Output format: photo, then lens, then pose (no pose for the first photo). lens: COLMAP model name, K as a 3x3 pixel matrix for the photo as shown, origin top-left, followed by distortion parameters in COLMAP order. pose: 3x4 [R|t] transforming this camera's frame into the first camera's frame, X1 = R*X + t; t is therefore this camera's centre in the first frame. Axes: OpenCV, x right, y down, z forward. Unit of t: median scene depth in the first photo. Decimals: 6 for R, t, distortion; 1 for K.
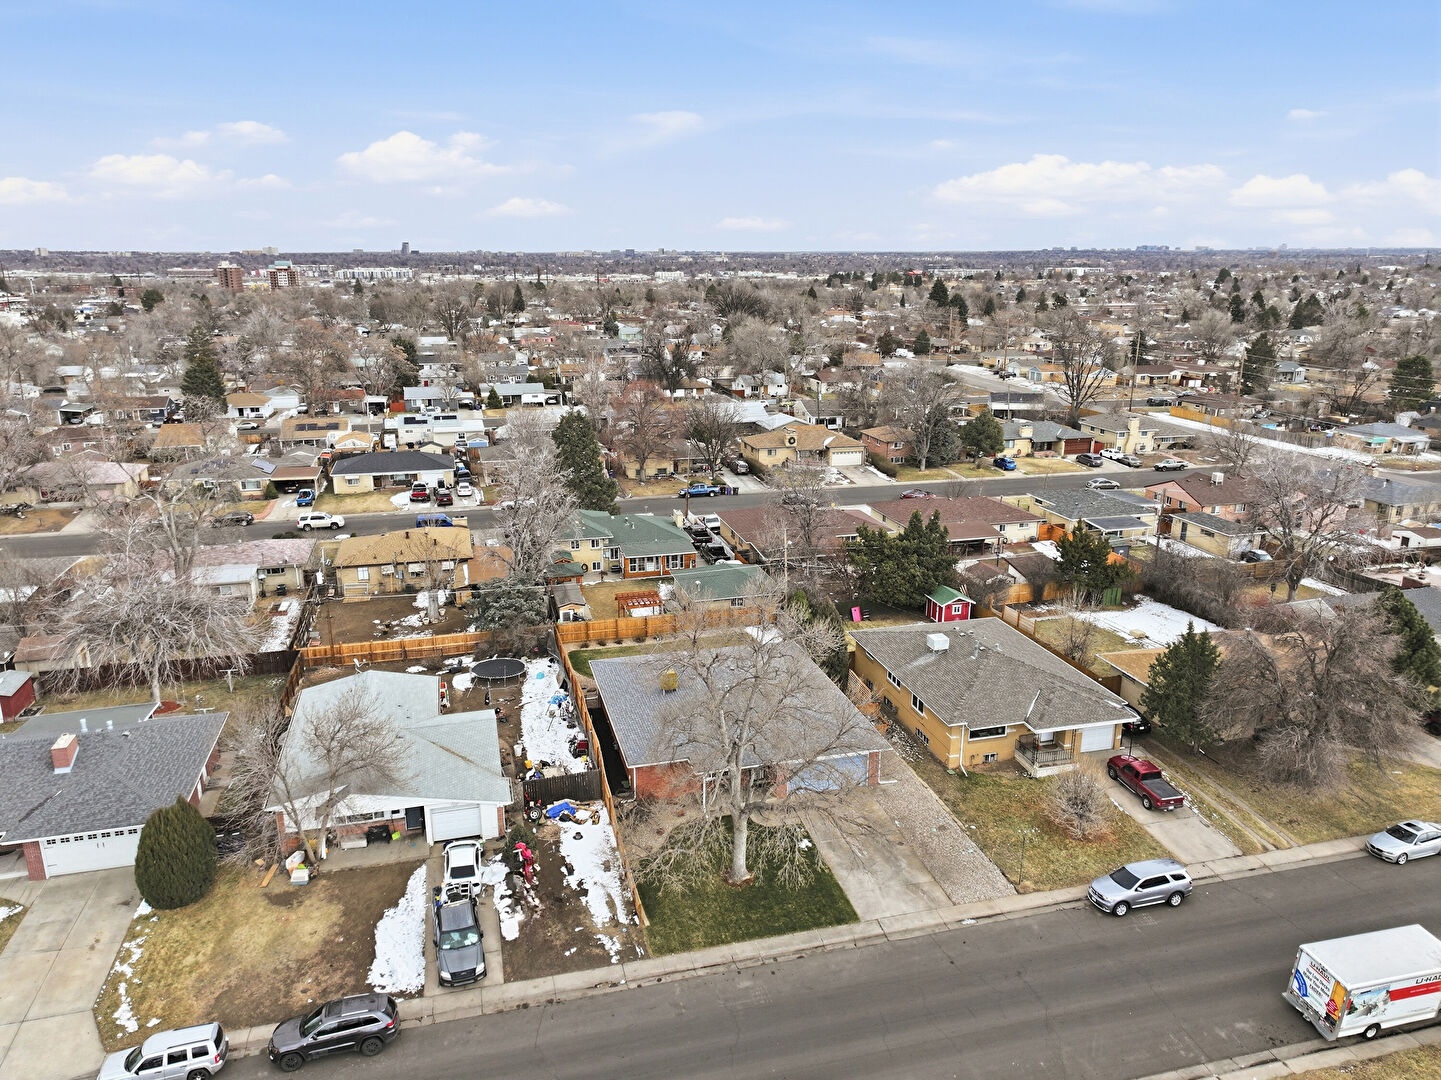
lens RADIAL K [[1016.3, 0, 720.5], [0, 1016.3, 540.0], [0, 0, 1]] dist [-0.002969, 0.011773]
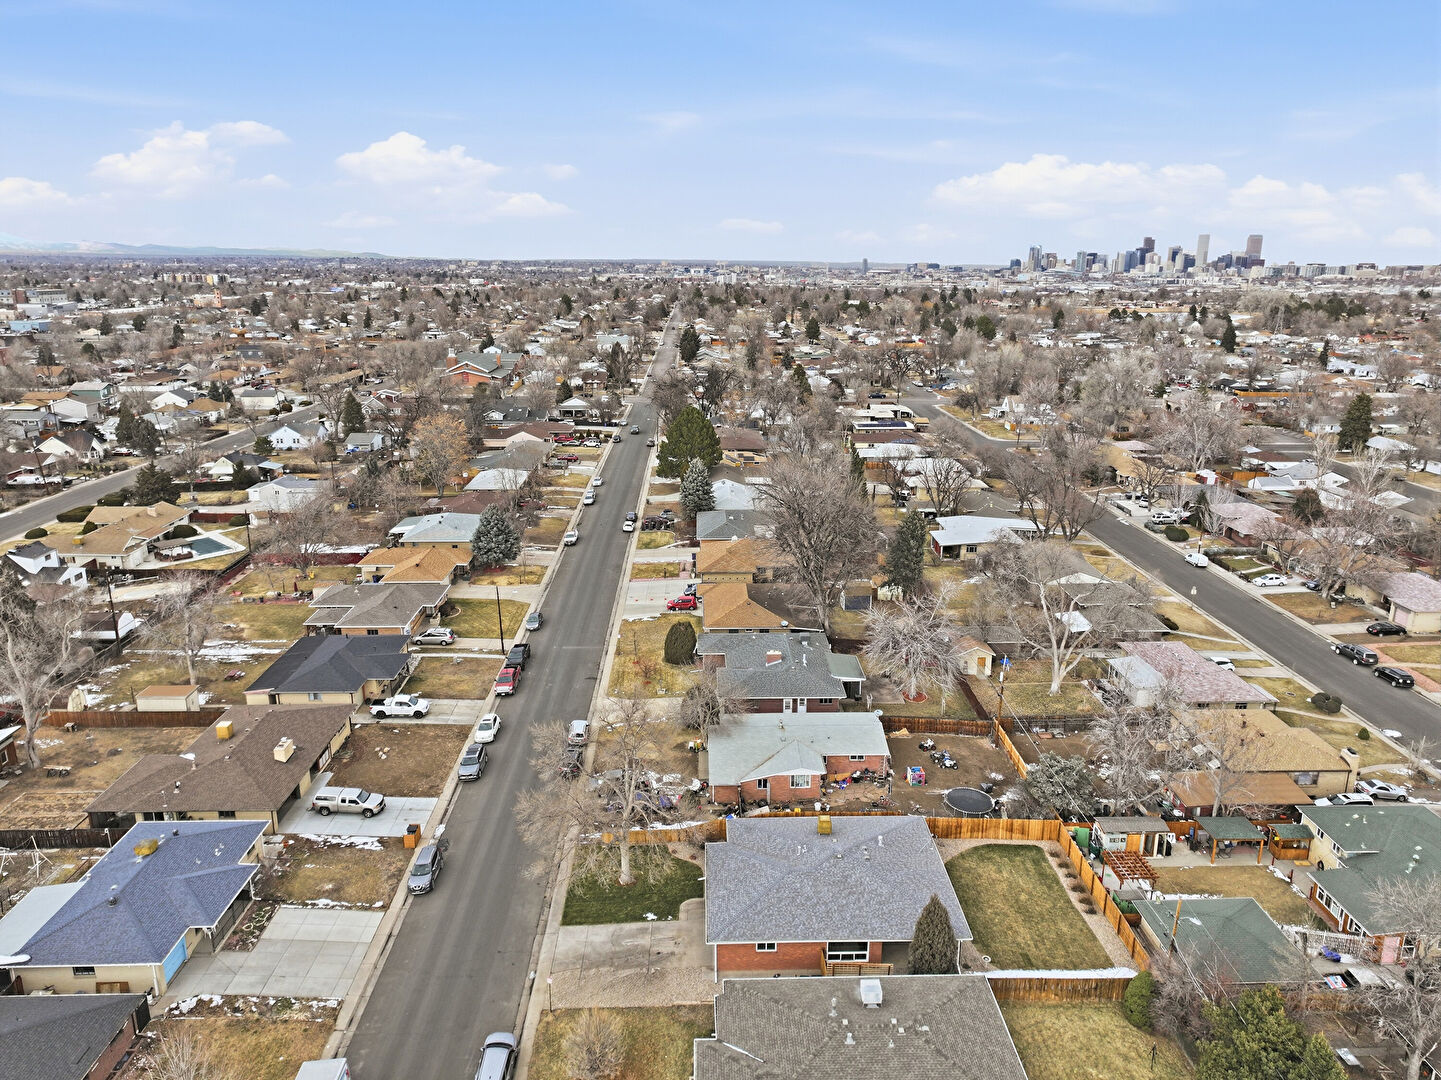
lens RADIAL K [[1013.1, 0, 720.7], [0, 1013.1, 478.0], [0, 0, 1]] dist [-0.000050, 0.004043]
pose [[-0.233474, 0.199241, -0.951731, 1.346956], [-0.262758, 0.929441, 0.259033, -0.678042], [0.936188, 0.310553, -0.164648, 1.231097]]
